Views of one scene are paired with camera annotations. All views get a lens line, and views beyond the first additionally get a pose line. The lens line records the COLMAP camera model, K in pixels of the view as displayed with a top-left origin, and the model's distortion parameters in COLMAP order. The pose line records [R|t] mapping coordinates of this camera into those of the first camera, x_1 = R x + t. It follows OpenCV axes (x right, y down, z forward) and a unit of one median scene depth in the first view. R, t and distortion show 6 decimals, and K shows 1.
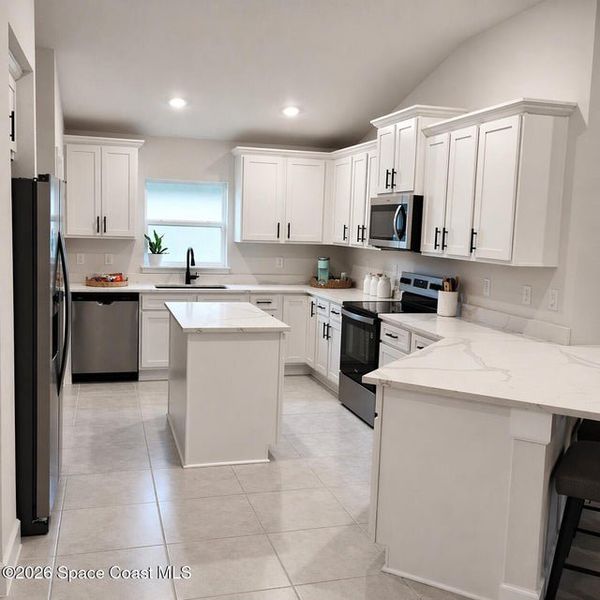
lens RADIAL K [[667.8, 0, 300.7], [0, 667.8, 300.1], [0, 0, 1]] dist [0.055538, 0.000000]
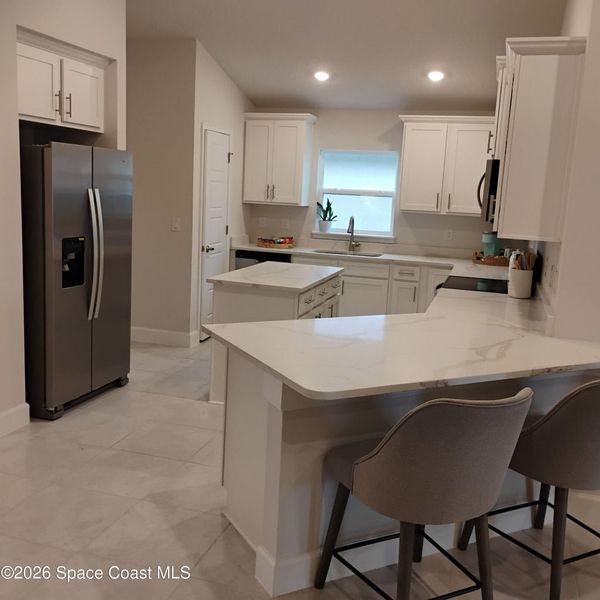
lens RADIAL K [[667.8, 0, 298.2], [0, 667.8, 299.9], [0, 0, 1]] dist [0.055538, 0.000000]
pose [[0.834818, 0.100217, -0.541327, 0.347814], [-0.083555, 0.994965, 0.055343, 0.001455], [0.544148, -0.000971, 0.838989, 0.085397]]
